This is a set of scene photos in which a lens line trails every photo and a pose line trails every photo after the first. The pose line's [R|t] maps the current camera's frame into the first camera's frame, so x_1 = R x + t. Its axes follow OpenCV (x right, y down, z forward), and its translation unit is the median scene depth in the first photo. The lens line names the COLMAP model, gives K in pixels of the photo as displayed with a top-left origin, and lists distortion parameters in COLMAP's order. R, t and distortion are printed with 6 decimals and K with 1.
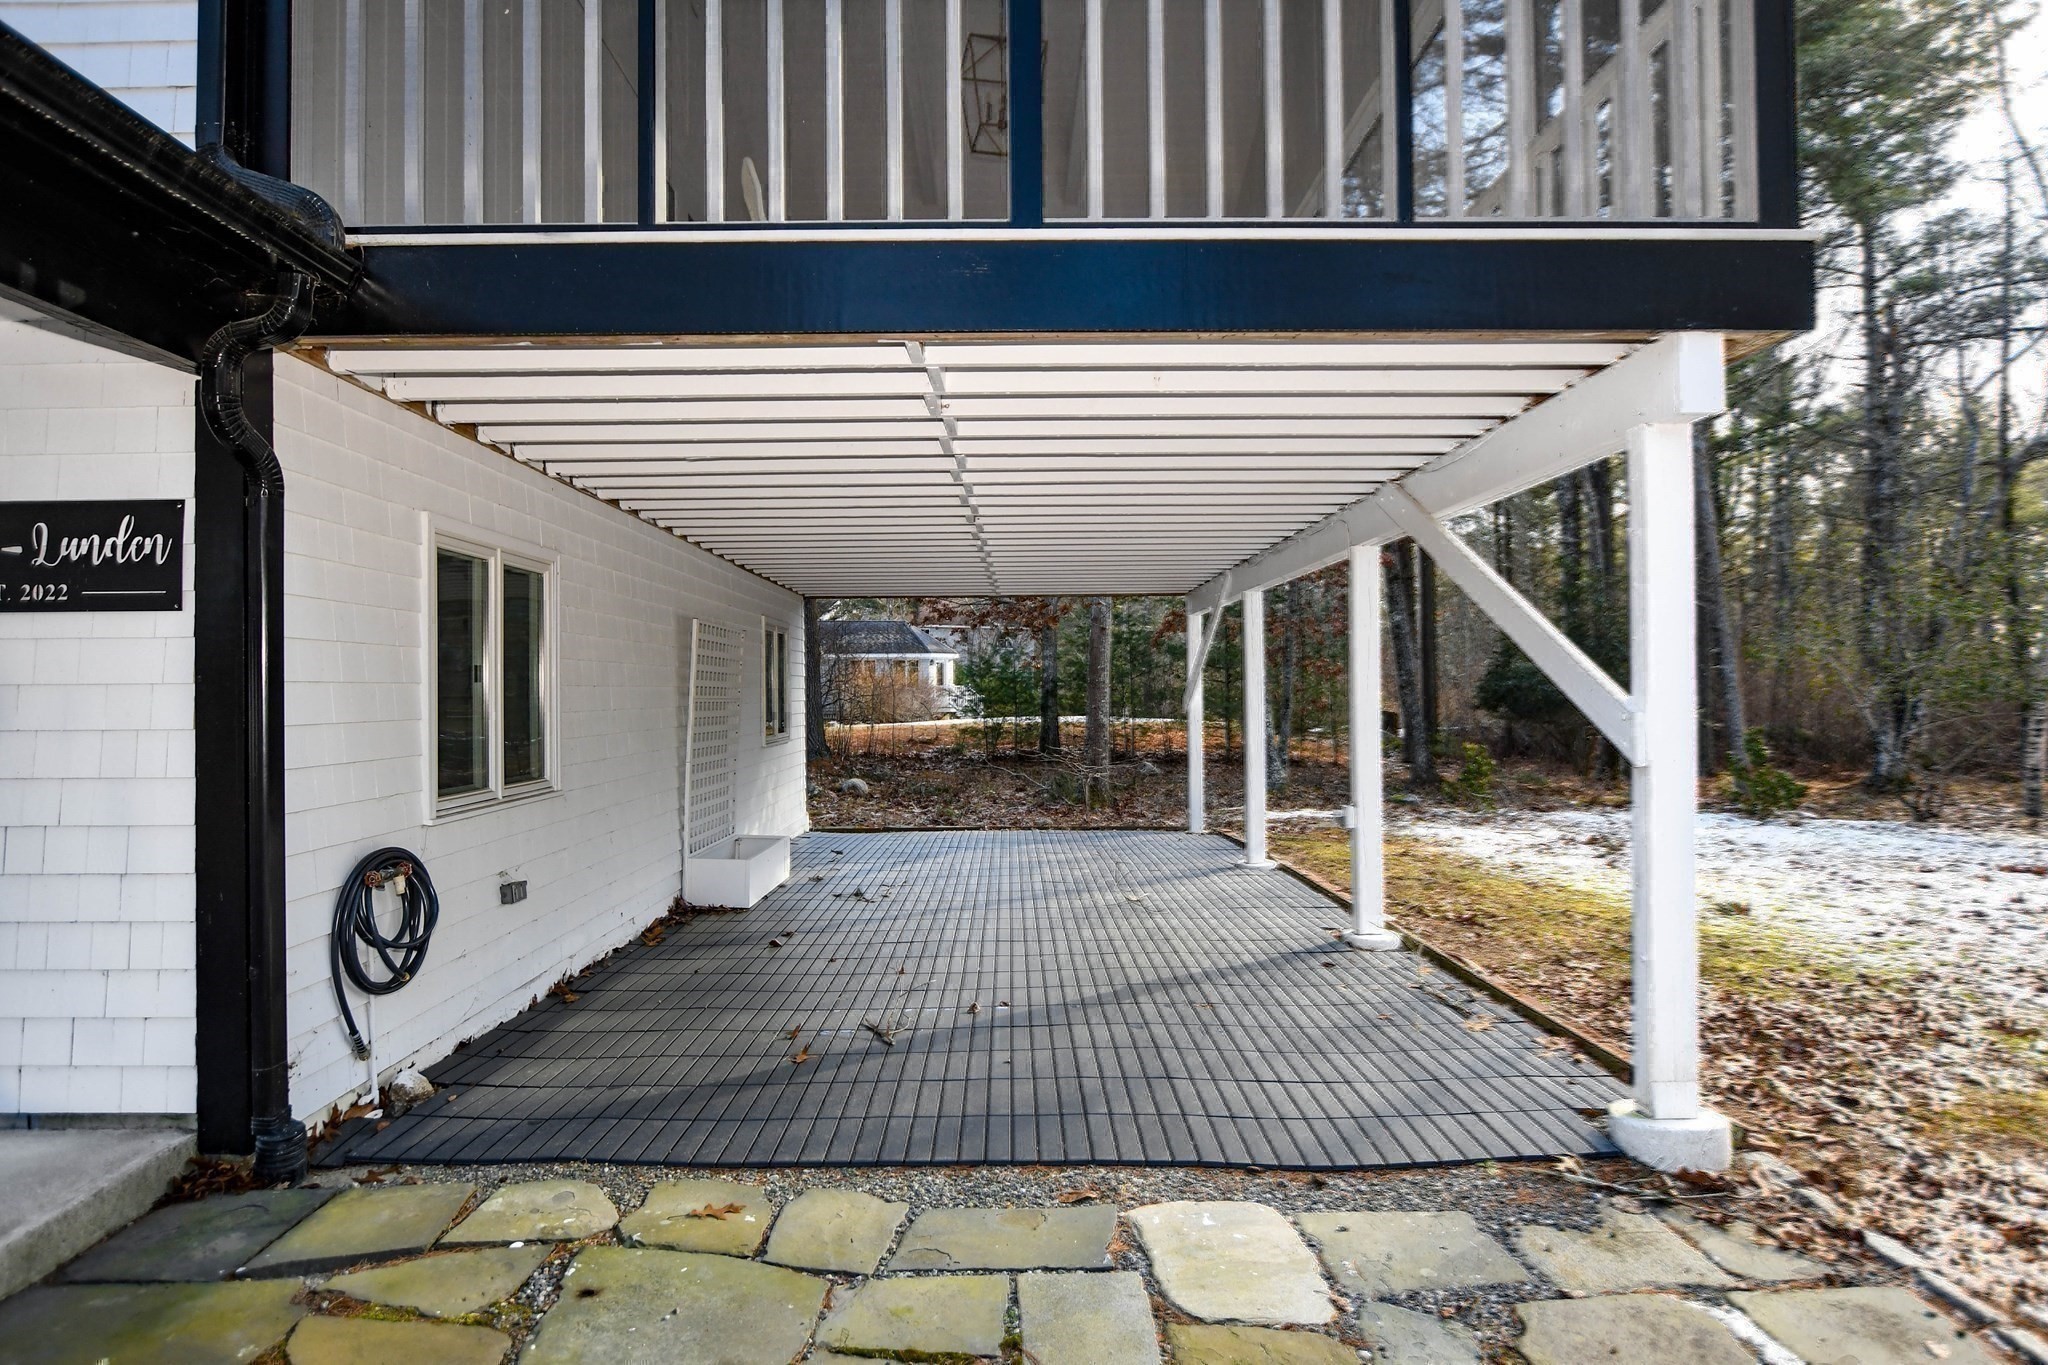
lens RADIAL K [[1070.0, 0, 1024.0], [0, 1070.0, 682.5], [0, 0, 1]] dist [-0.000861, -0.000240]
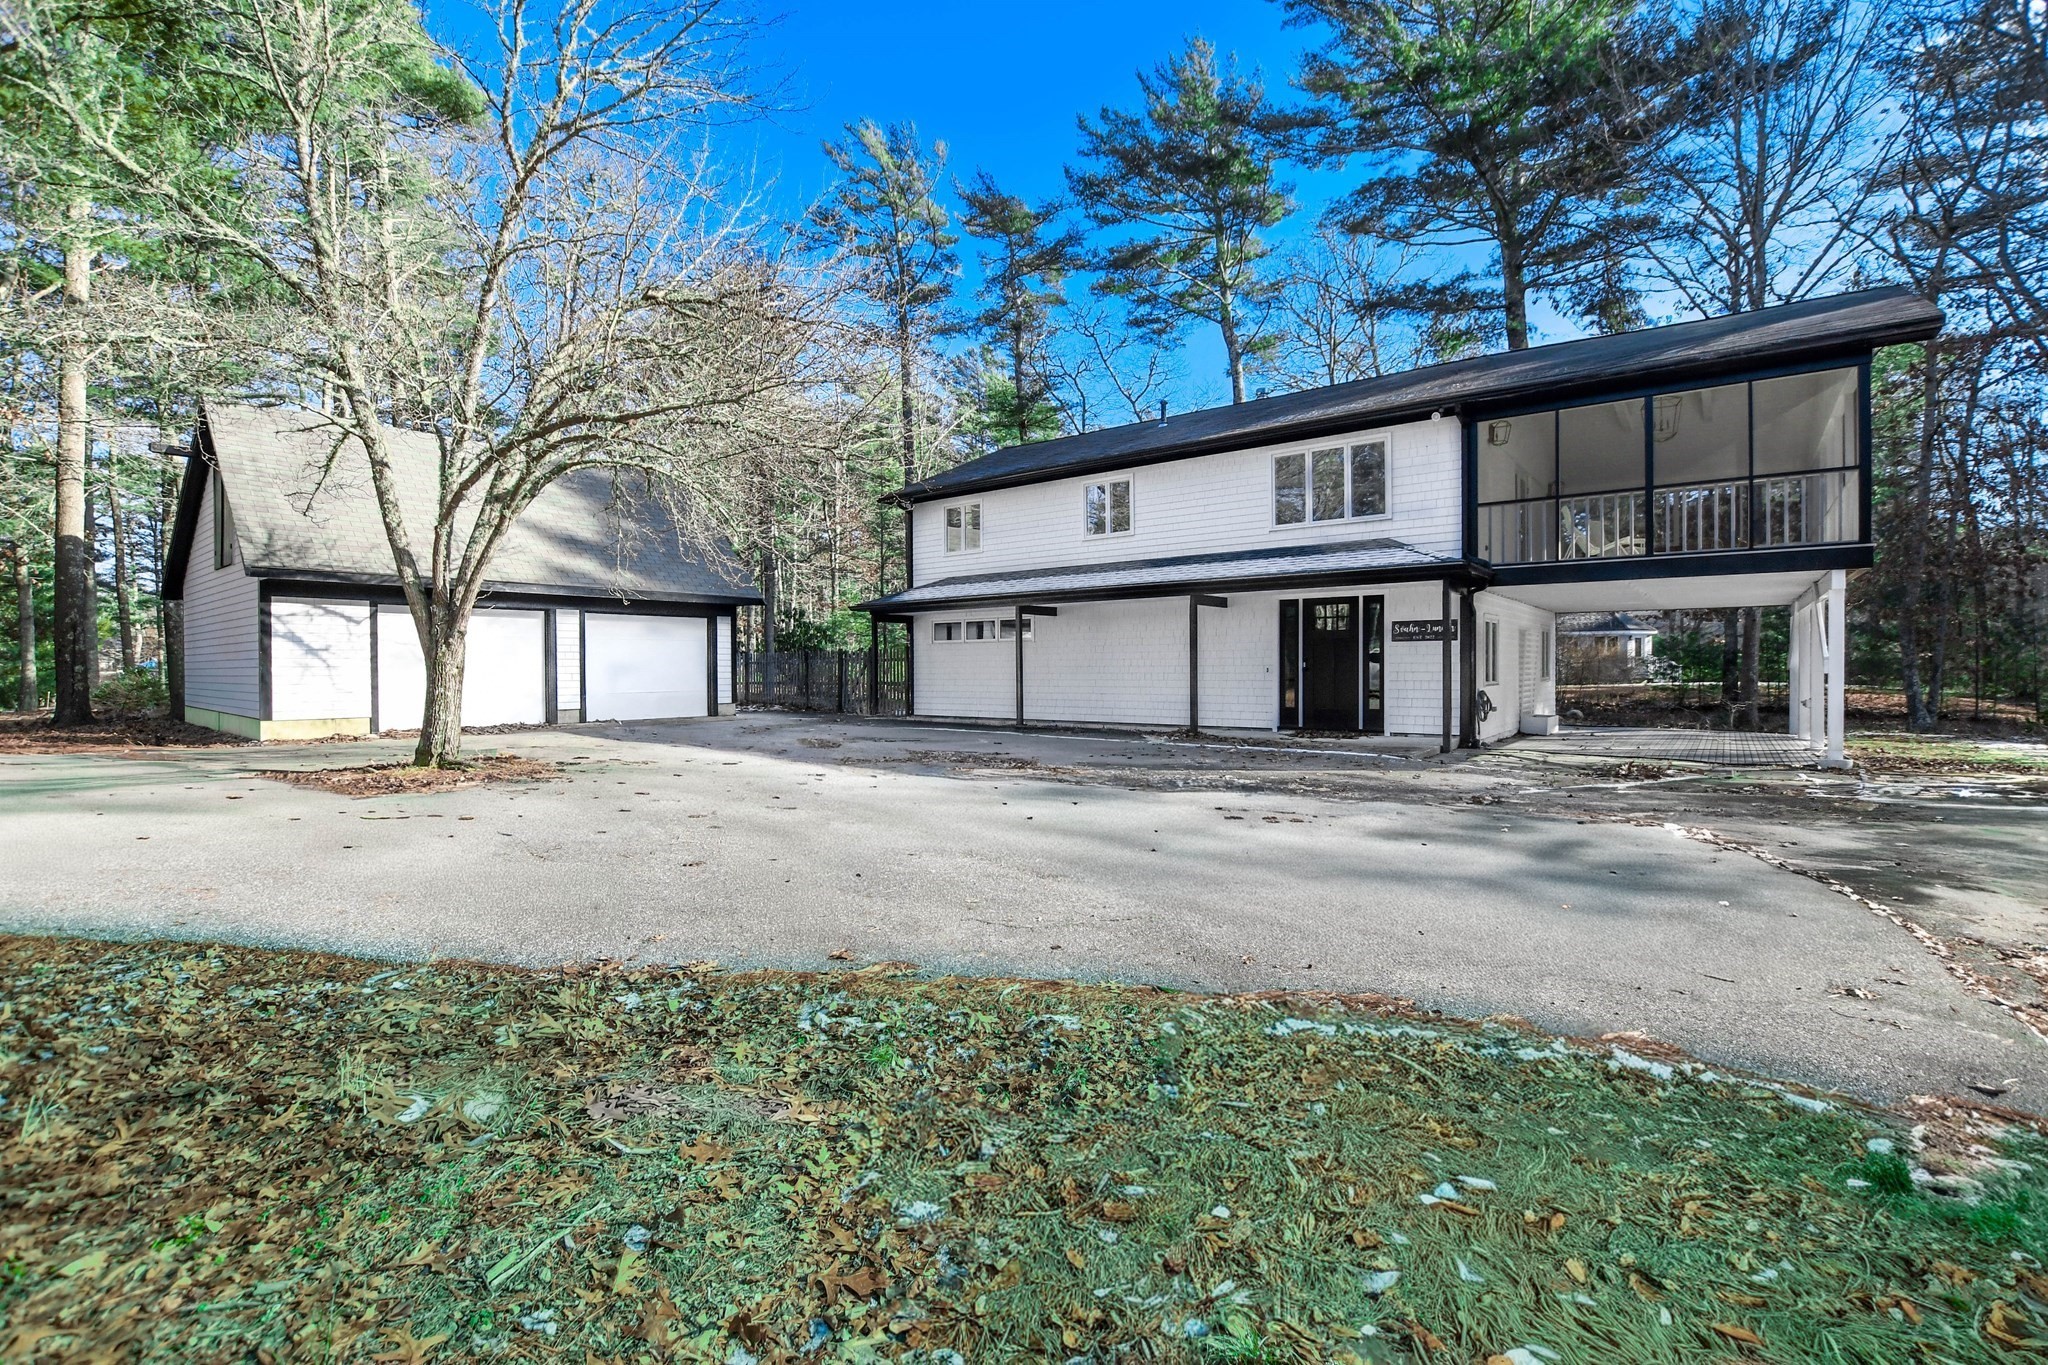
lens RADIAL K [[914.9, 0, 1017.3], [0, 914.9, 673.9], [0, 0, 1]] dist [-0.036618, 0.008018]
pose [[0.775049, 0.008406, -0.631845, 0.338986], [0.004421, 0.999815, 0.018724, 0.004946], [0.631885, -0.017306, 0.774869, -3.841683]]
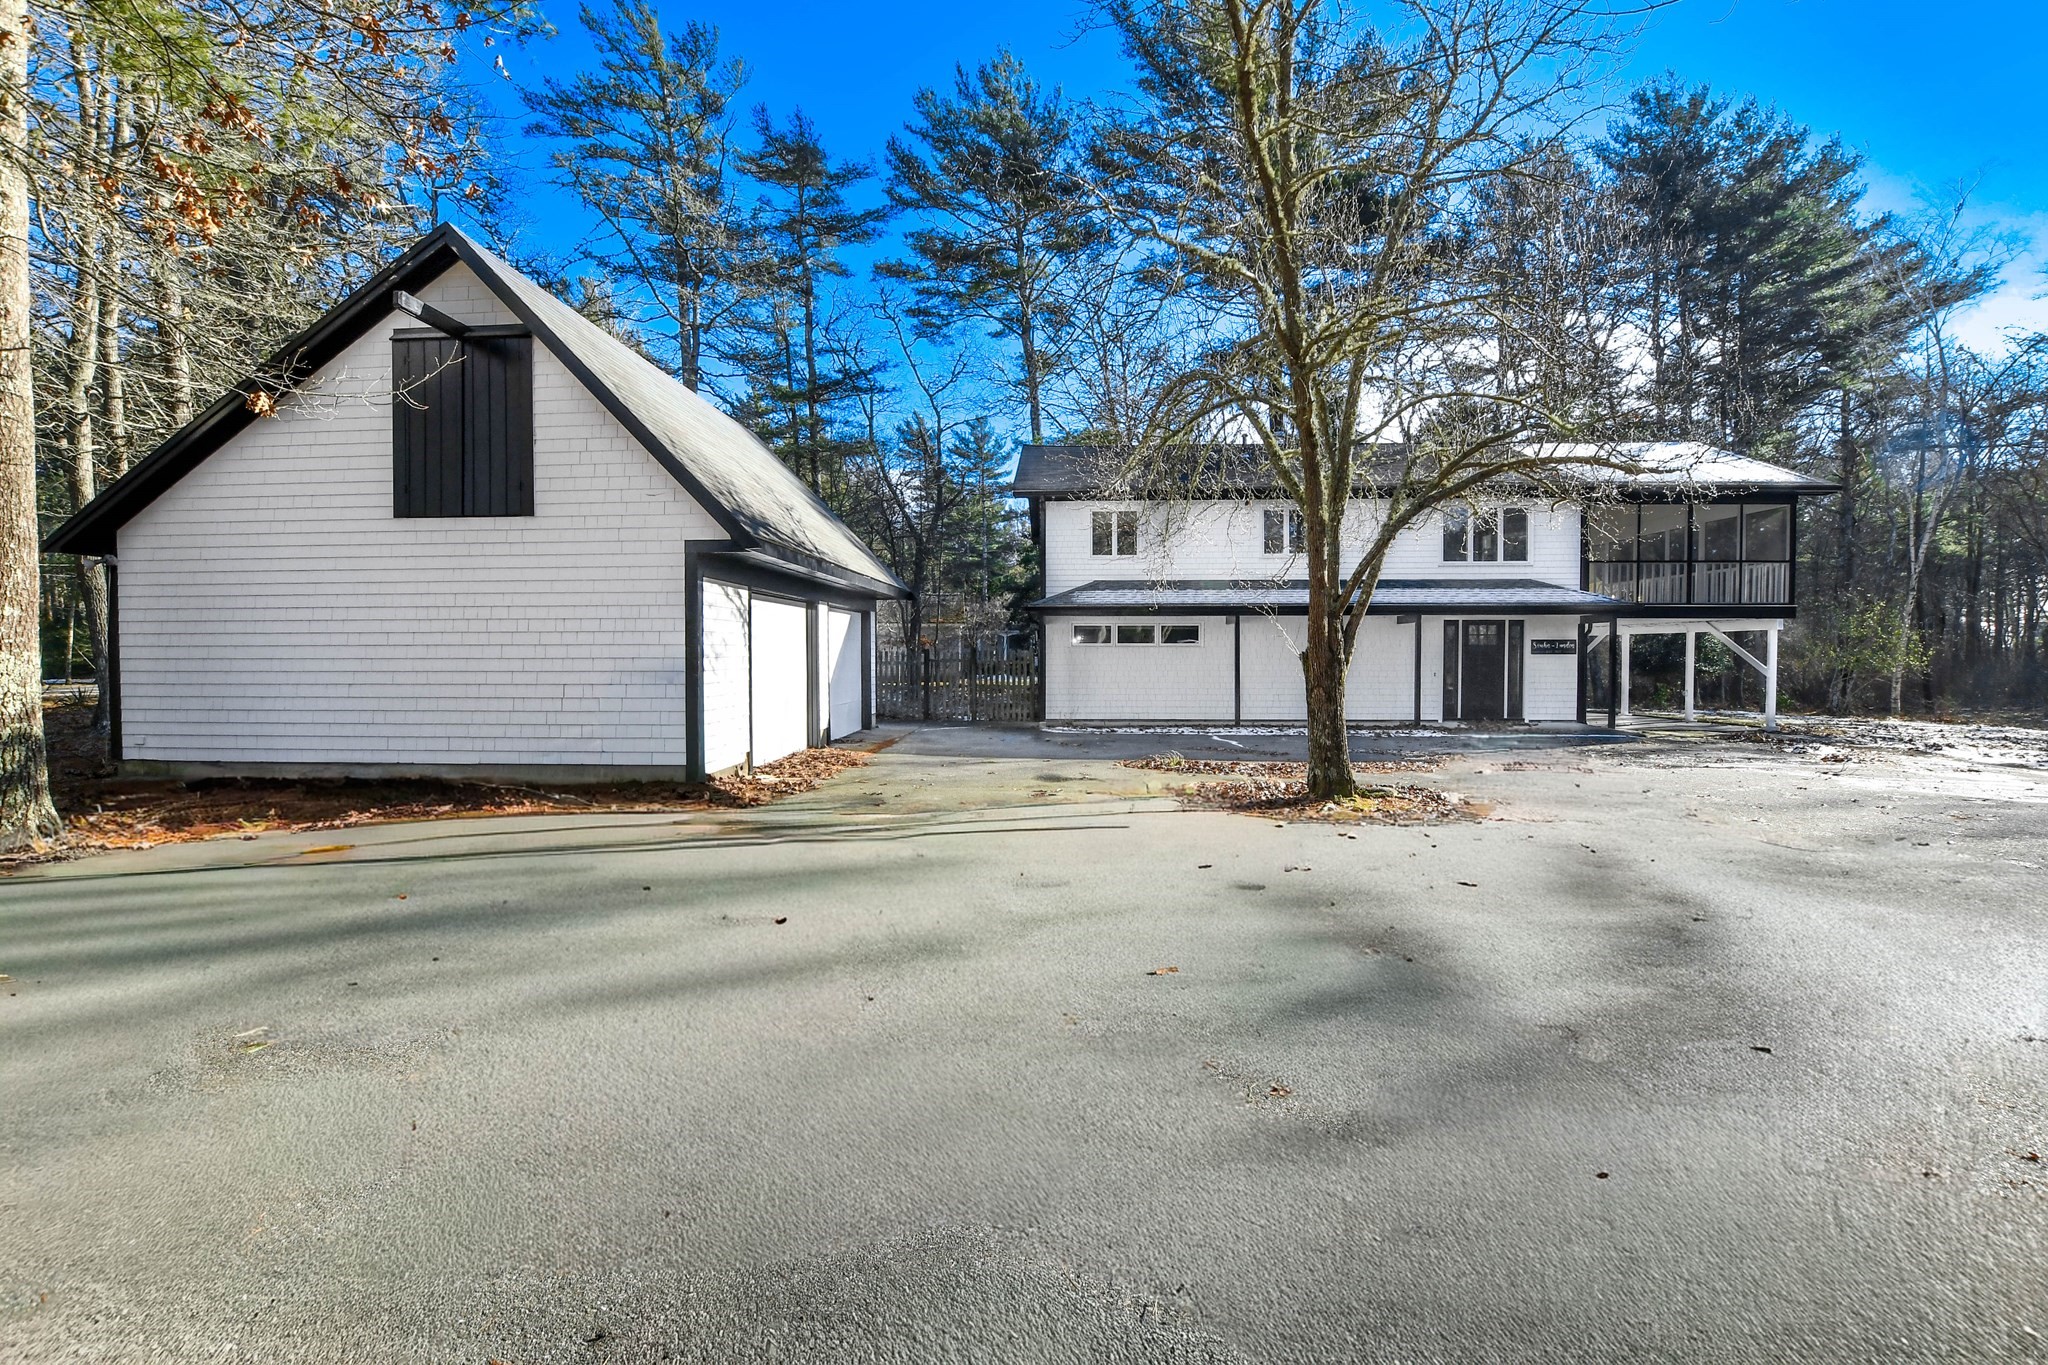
lens RADIAL K [[979.4, 0, 1024.0], [0, 979.4, 682.5], [0, 0, 1]] dist [-0.001456, 0.000010]
pose [[0.996282, 0.009482, -0.085624, -4.129413], [-0.007091, 0.999578, 0.028184, -0.044885], [0.085855, -0.027472, 0.995929, -6.214170]]
